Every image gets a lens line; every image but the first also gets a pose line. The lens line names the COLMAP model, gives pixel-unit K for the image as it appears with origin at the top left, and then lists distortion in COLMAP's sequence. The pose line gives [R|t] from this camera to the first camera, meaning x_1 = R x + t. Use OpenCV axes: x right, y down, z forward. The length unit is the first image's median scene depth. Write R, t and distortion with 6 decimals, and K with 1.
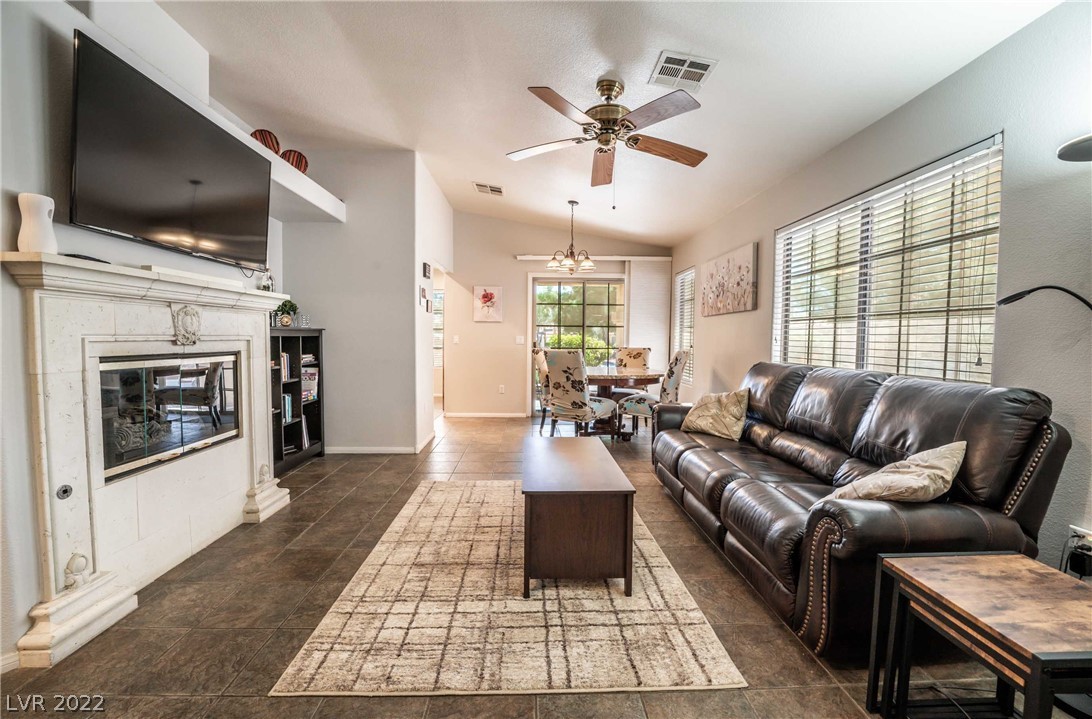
lens RADIAL K [[445.7, 0, 542.9], [0, 445.7, 358.0], [0, 0, 1]] dist [-0.024388, 0.000407]
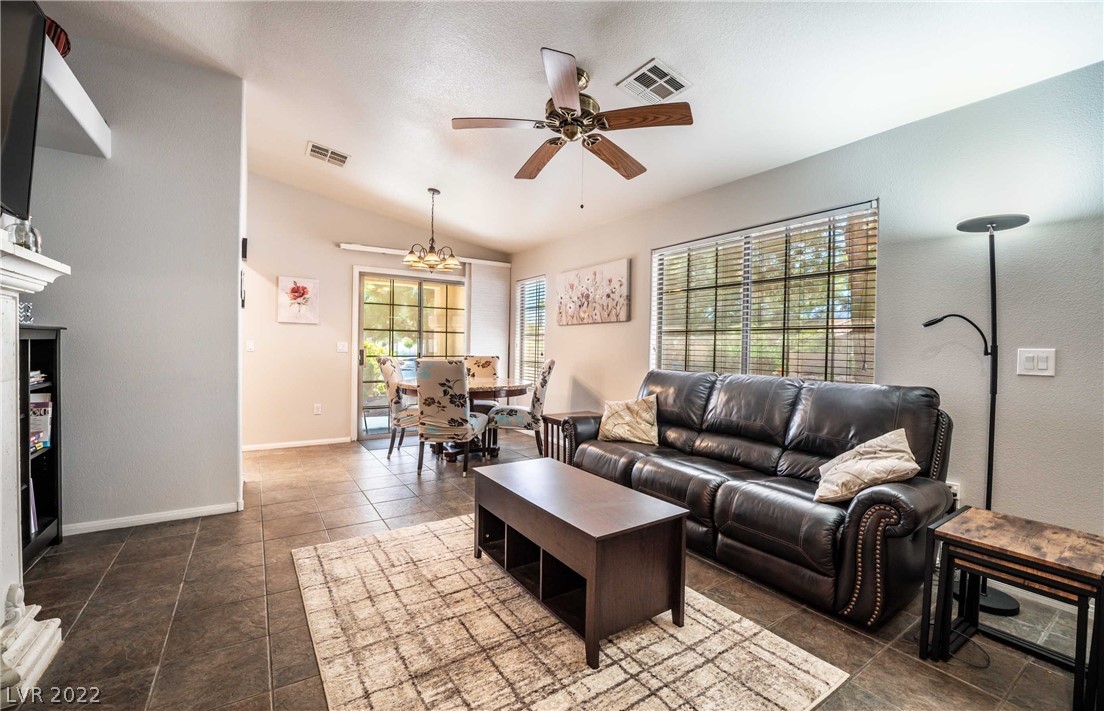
lens RADIAL K [[456.5, 0, 549.3], [0, 456.5, 354.2], [0, 0, 1]] dist [-0.027121, 0.001078]
pose [[0.851036, -0.001934, 0.525103, -0.350653], [0.014205, 0.999712, -0.019340, -0.012485], [-0.524915, 0.023918, 0.850819, 0.211002]]
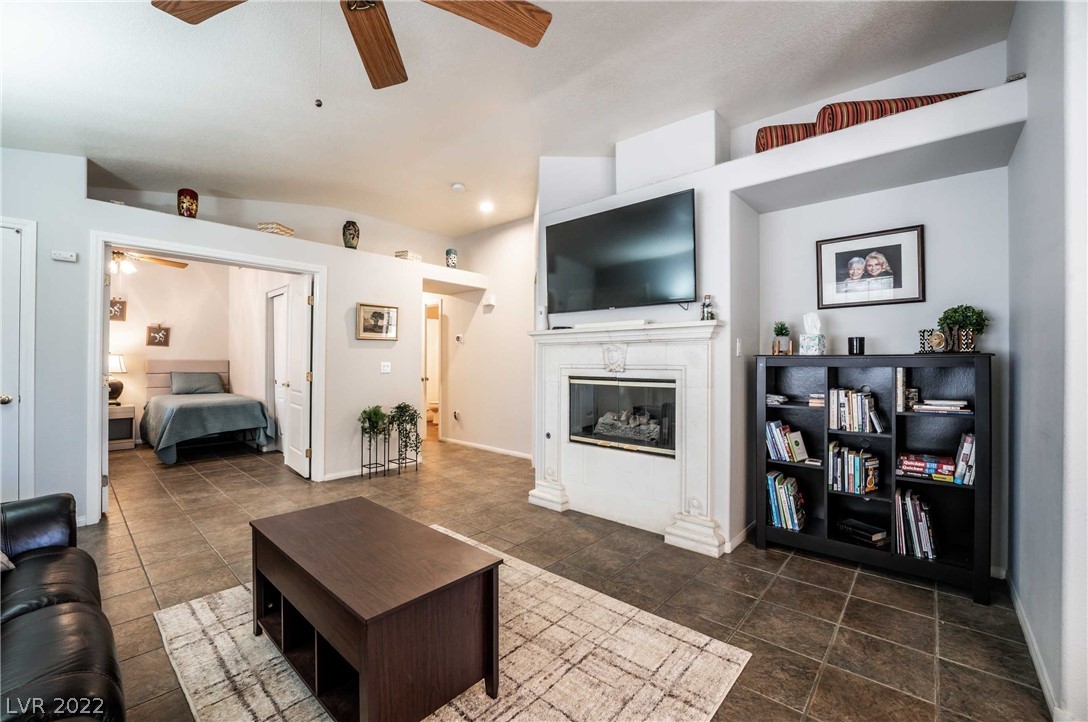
lens RADIAL K [[441.0, 0, 540.7], [0, 441.0, 359.2], [0, 0, 1]] dist [-0.030309, 0.004025]
pose [[-0.689197, -0.012227, -0.724471, 0.296924], [-0.040634, 0.998936, 0.021796, -0.068438], [0.723434, 0.044460, -0.688961, 1.348667]]
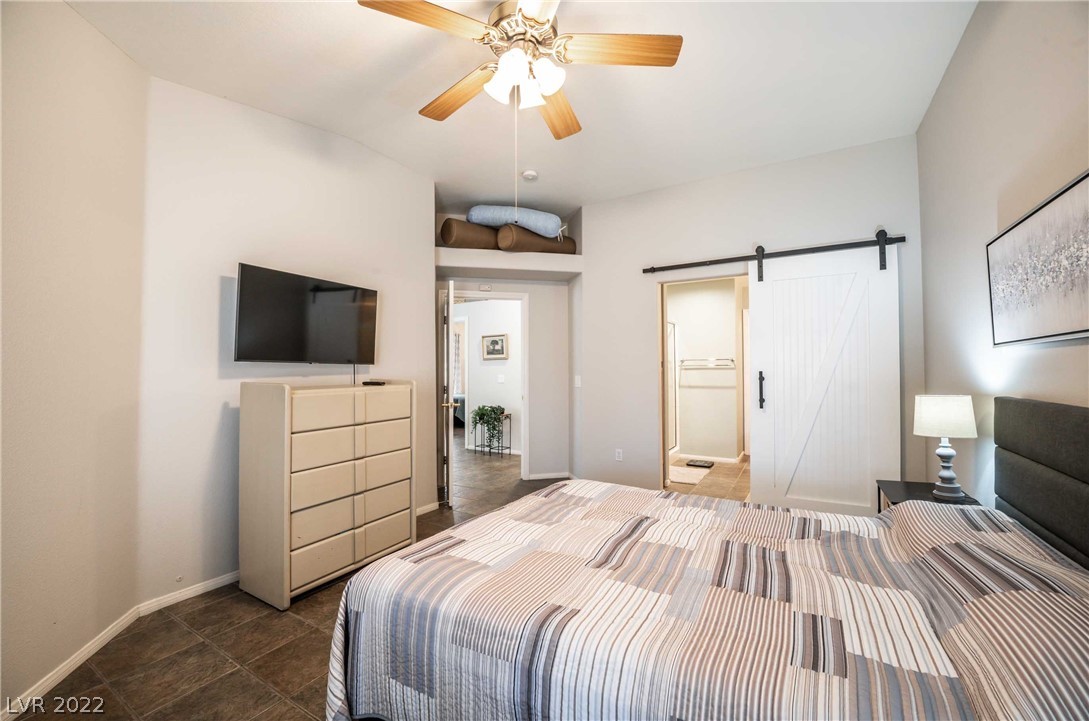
lens RADIAL K [[441.4, 0, 541.2], [0, 441.4, 358.7], [0, 0, 1]] dist [-0.030309, 0.004025]
pose [[-0.839922, 0.014786, 0.542506, -1.837467], [0.025206, 0.999613, 0.011780, -0.104280], [-0.542122, 0.023568, -0.839969, 1.599348]]
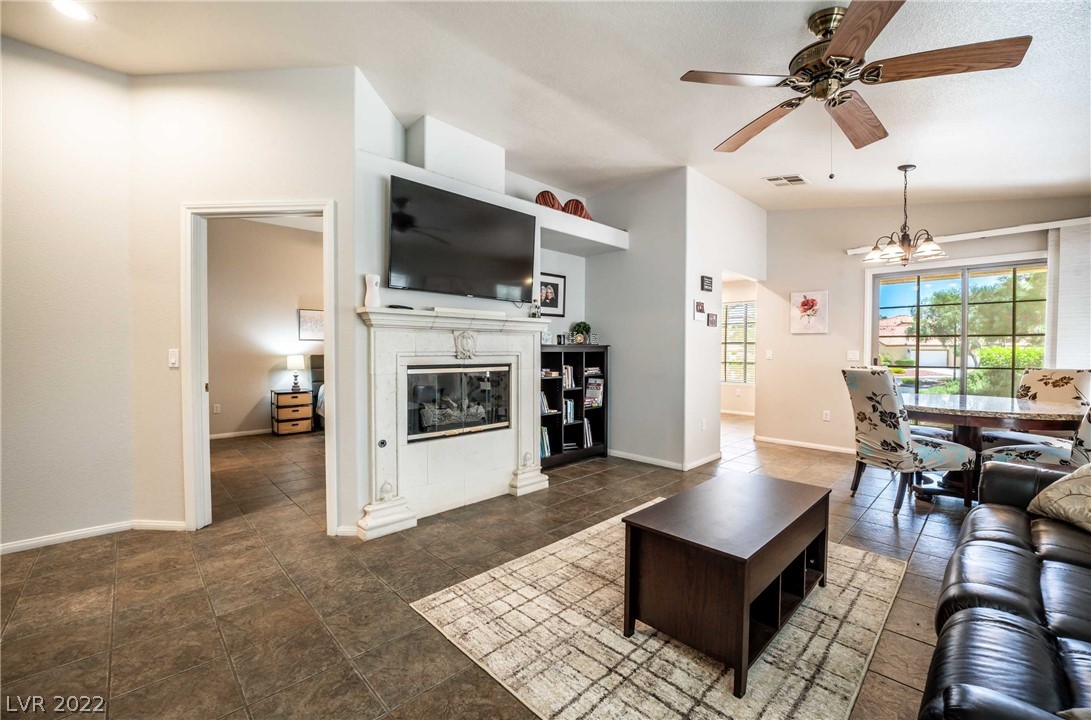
lens RADIAL K [[445.3, 0, 542.4], [0, 445.3, 358.5], [0, 0, 1]] dist [-0.024388, 0.000407]
pose [[0.668588, 0.008961, -0.743579, 0.338509], [-0.031568, 0.999368, -0.016341, -0.010577], [0.742963, 0.034399, 0.668448, 0.151952]]
